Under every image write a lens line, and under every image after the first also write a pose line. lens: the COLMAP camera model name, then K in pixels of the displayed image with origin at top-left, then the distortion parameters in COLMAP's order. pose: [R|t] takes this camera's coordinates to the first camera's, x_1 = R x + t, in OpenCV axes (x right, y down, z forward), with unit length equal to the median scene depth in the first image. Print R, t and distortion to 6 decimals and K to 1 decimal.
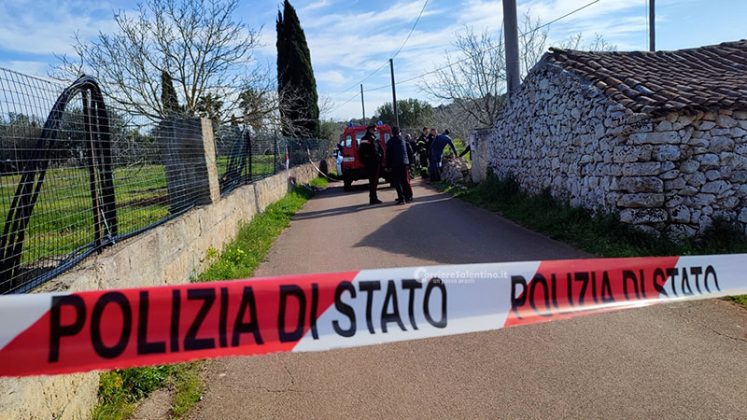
lens RADIAL K [[543.8, 0, 368.4], [0, 543.8, 211.6], [0, 0, 1]] dist [0.016771, 0.008159]
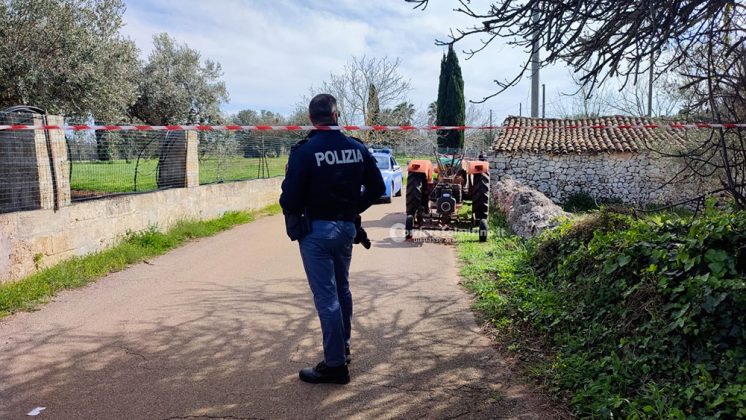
lens RADIAL K [[543.0, 0, 375.5], [0, 543.0, 212.8], [0, 0, 1]] dist [0.016771, 0.008159]
pose [[0.935058, 0.111034, -0.336657, 0.125623], [-0.111487, 0.993602, 0.018050, 0.020035], [0.336507, 0.020655, 0.941454, -0.241995]]
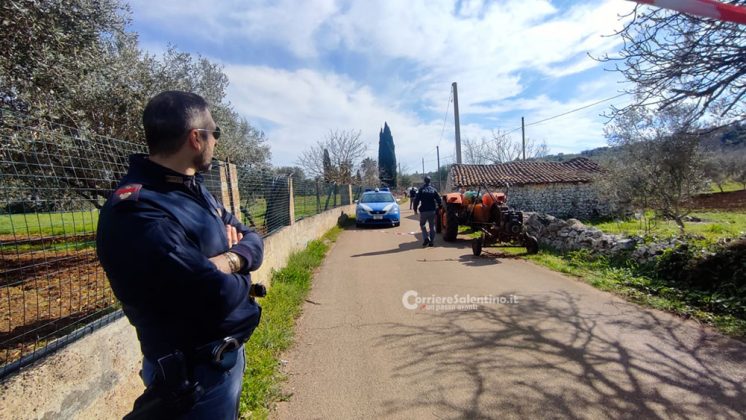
lens RADIAL K [[336.7, 0, 373.4], [0, 336.7, 211.3], [0, 0, 1]] dist [-0.001568, 0.001782]
pose [[0.980126, 0.043091, -0.193641, 0.055748], [-0.053006, 0.997519, -0.046317, 0.020974], [0.191165, 0.055661, 0.979979, -0.215667]]
